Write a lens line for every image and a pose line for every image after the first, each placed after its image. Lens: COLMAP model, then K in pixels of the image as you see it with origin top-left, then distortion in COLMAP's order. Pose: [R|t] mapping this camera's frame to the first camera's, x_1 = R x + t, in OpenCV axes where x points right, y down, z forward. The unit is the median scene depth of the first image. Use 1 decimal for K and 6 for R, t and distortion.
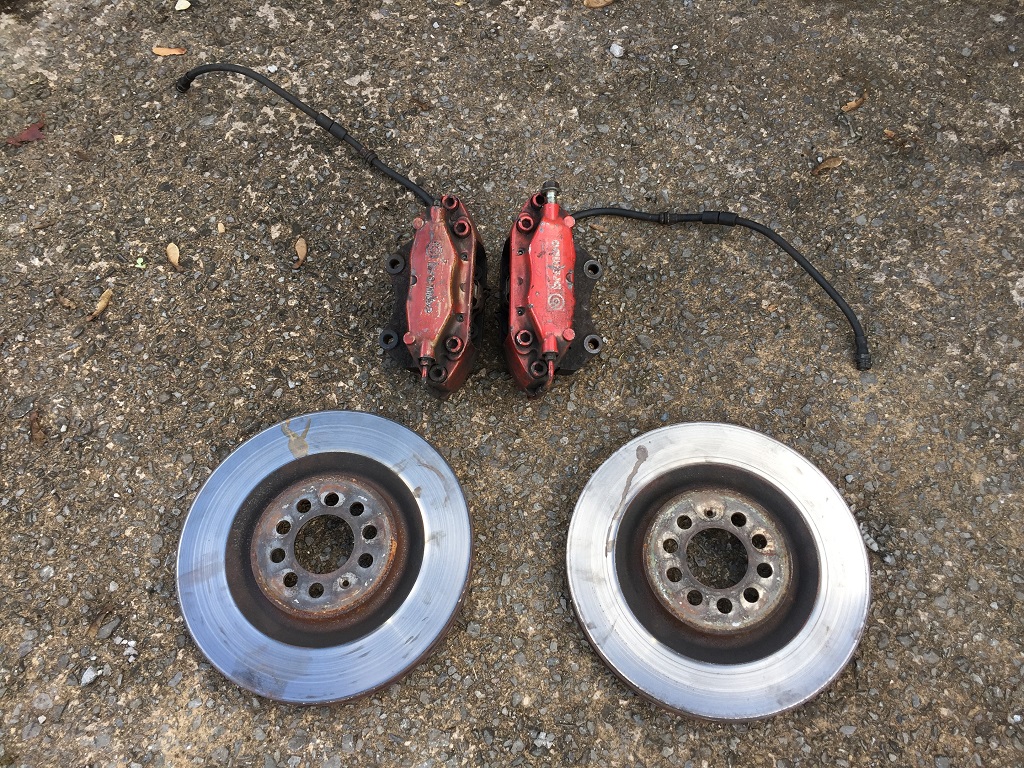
lens RADIAL K [[865.5, 0, 512.0], [0, 865.5, 384.0], [0, 0, 1]] dist [0.003142, 0.000475]
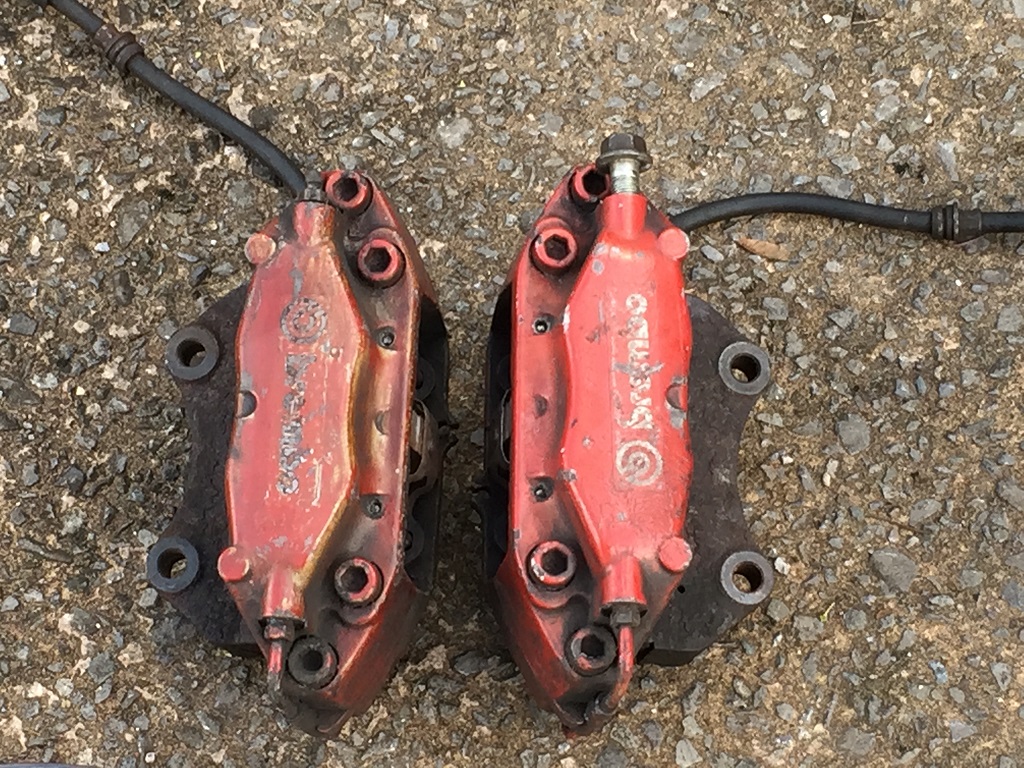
lens RADIAL K [[2726.2, 0, 448.2], [0, 2726.2, 382.1], [0, 0, 1]] dist [0.046057, -0.061941]
pose [[0.999571, -0.003220, -0.029115, 0.003676], [0.000052, 0.994134, -0.108156, -0.004538], [0.029293, 0.108109, 0.993707, -0.120004]]
